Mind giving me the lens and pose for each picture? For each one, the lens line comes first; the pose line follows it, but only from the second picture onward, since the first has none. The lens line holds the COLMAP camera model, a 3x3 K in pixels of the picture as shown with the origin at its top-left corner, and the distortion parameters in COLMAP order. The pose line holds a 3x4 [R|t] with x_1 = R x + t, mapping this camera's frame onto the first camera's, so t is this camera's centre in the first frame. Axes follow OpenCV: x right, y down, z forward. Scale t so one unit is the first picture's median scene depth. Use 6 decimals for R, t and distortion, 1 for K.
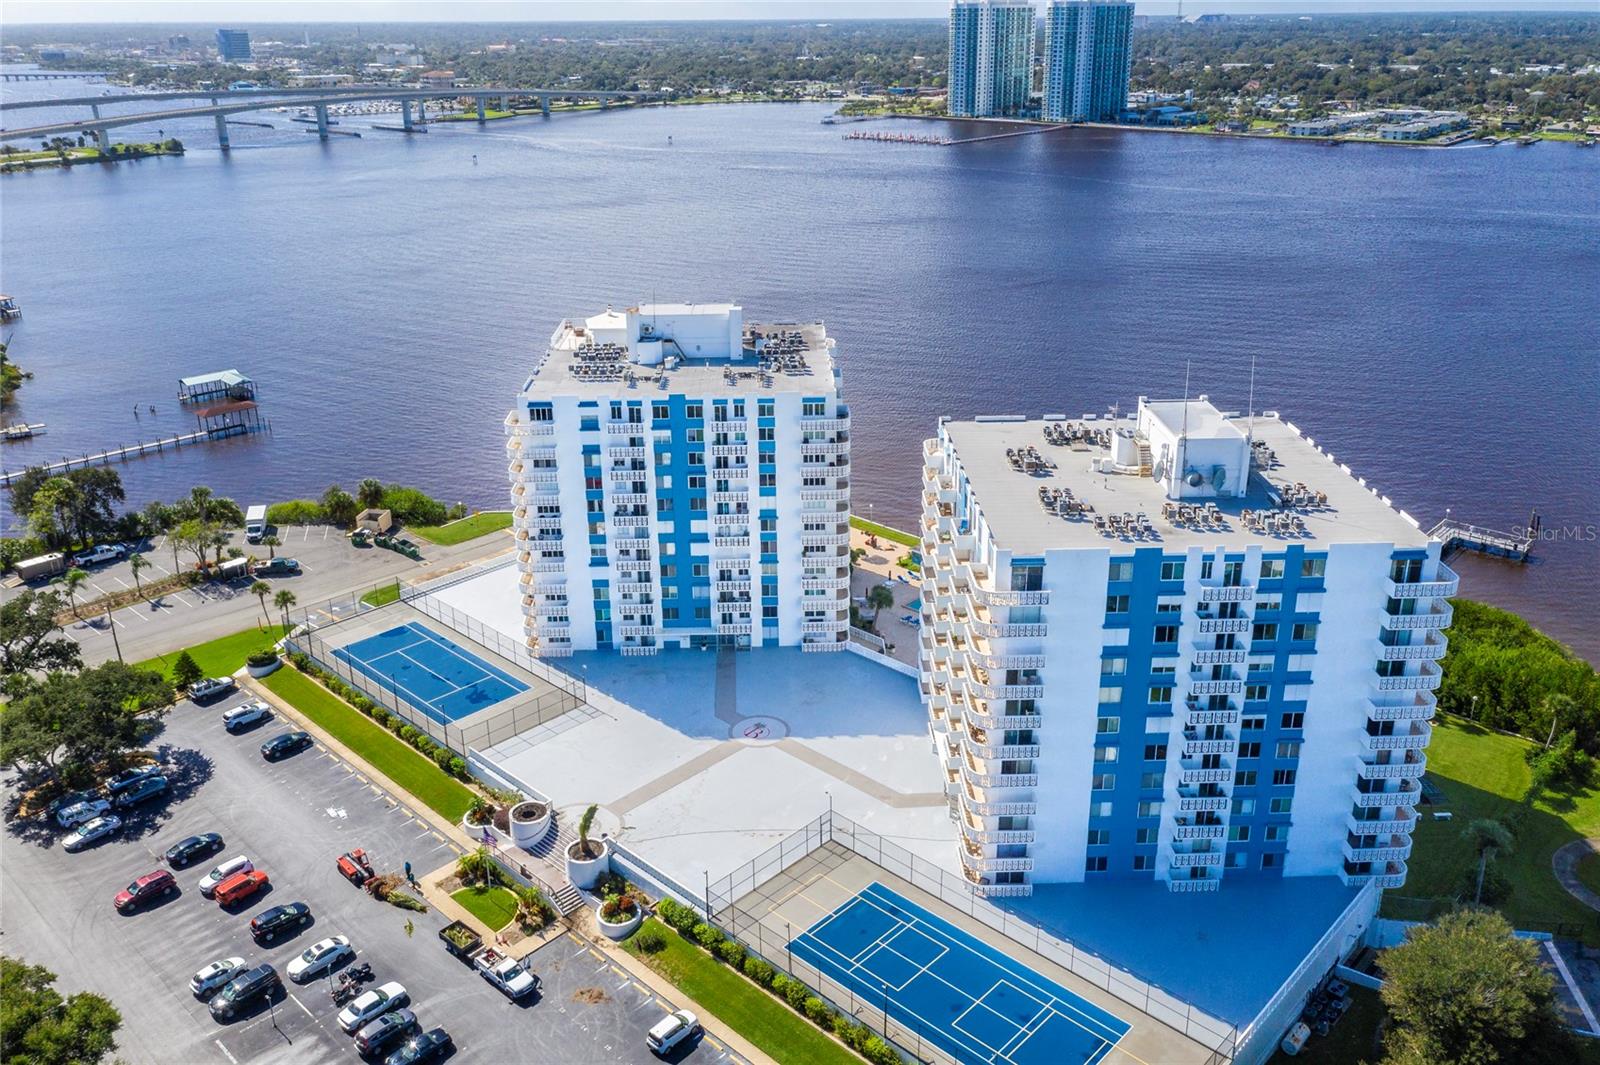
lens RADIAL K [[1249.5, 0, 800.0], [0, 1249.5, 532.5], [0, 0, 1]] dist [0.012709, 0.008129]
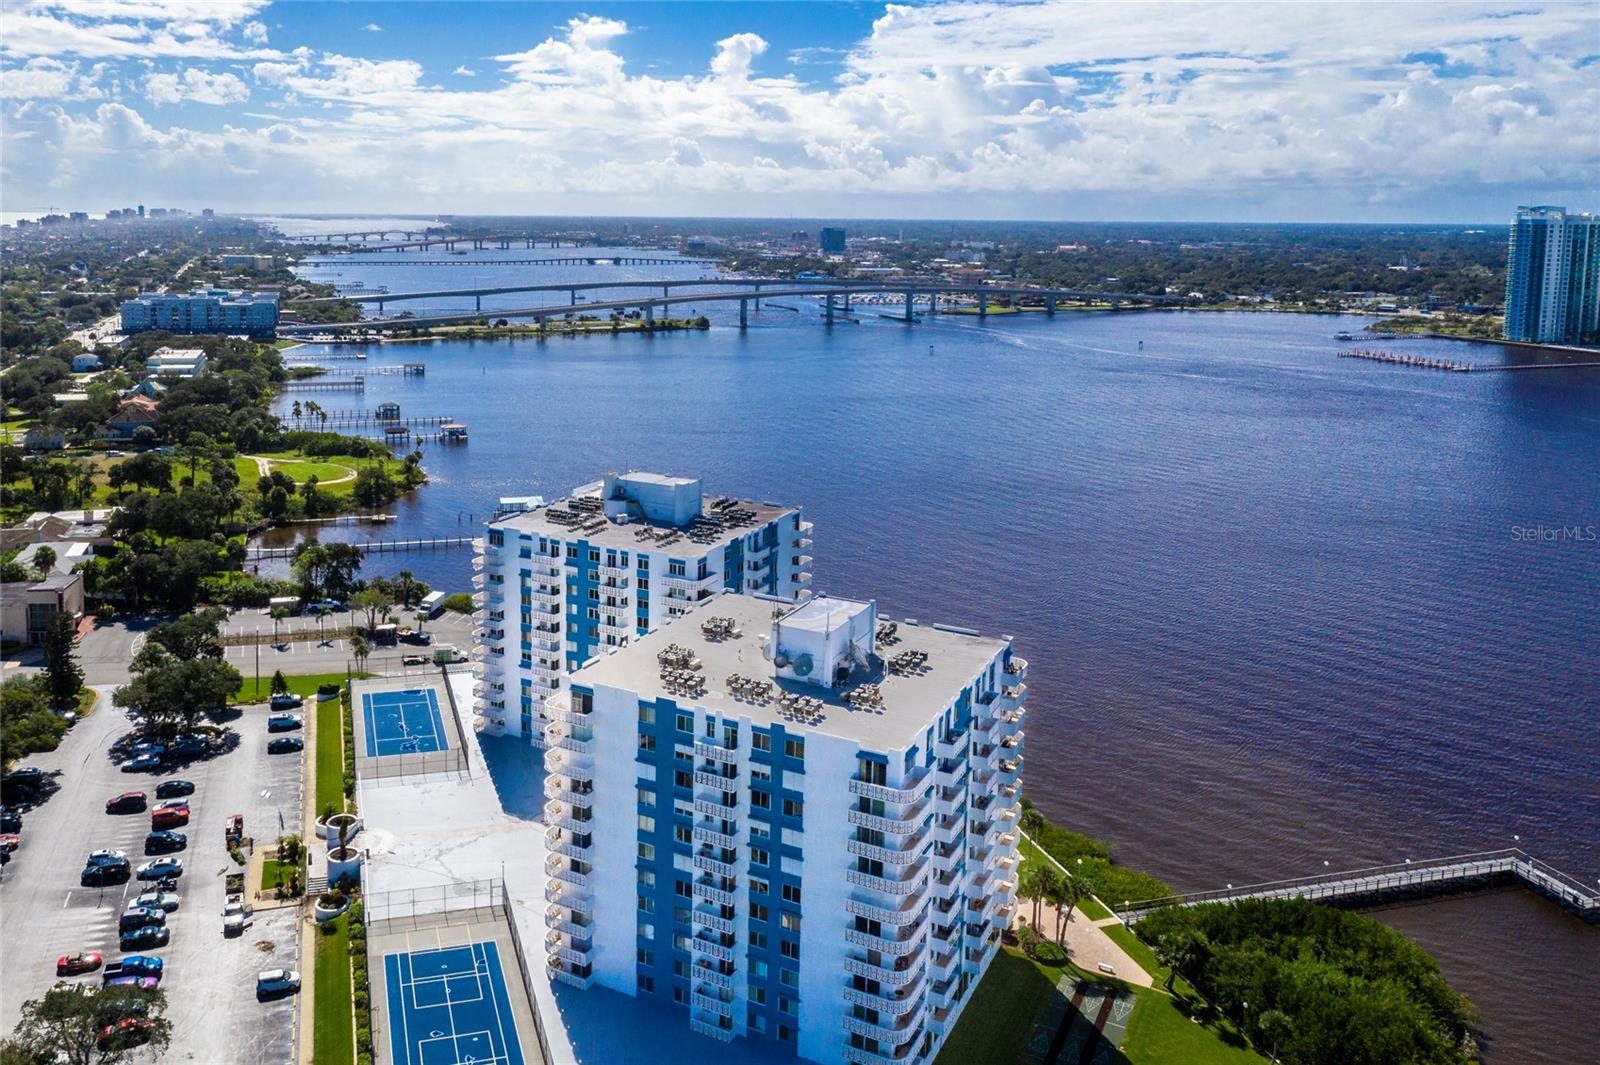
lens RADIAL K [[1385.9, 0, 798.8], [0, 1385.9, 462.5], [0, 0, 1]] dist [0.023612, 0.010601]
pose [[0.846714, 0.113385, -0.519826, 0.793786], [-0.217234, 0.965554, -0.143231, -0.033017], [0.485680, 0.234199, 0.842179, -0.085651]]
